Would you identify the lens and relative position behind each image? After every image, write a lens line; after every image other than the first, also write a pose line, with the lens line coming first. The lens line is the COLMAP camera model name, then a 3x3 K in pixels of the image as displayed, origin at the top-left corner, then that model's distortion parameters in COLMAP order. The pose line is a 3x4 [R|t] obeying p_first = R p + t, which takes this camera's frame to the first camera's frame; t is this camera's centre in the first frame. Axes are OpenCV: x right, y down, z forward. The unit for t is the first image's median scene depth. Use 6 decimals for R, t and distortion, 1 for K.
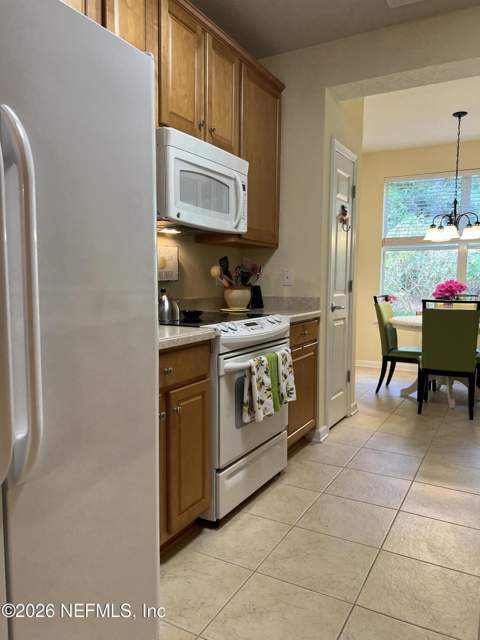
lens RADIAL K [[488.4, 0, 239.2], [0, 488.4, 318.5], [0, 0, 1]] dist [0.031332, -0.020988]
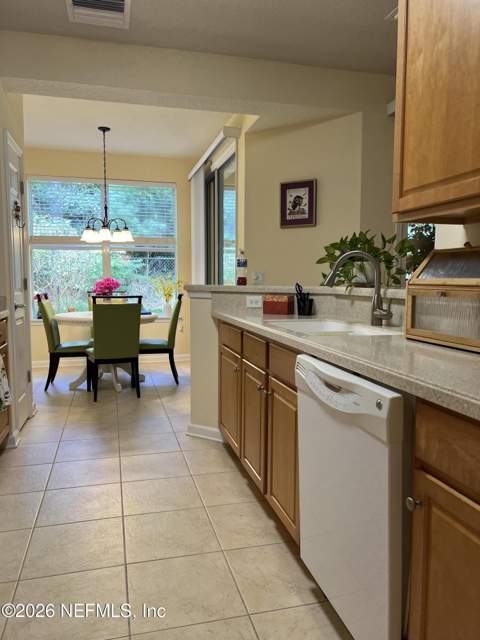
lens RADIAL K [[488.4, 0, 238.4], [0, 488.4, 320.7], [0, 0, 1]] dist [0.031332, -0.020988]
pose [[0.717746, -0.065589, 0.693209, -0.132944], [0.060650, 0.997659, 0.031598, 0.001131], [-0.693659, 0.019364, 0.720043, -0.001115]]
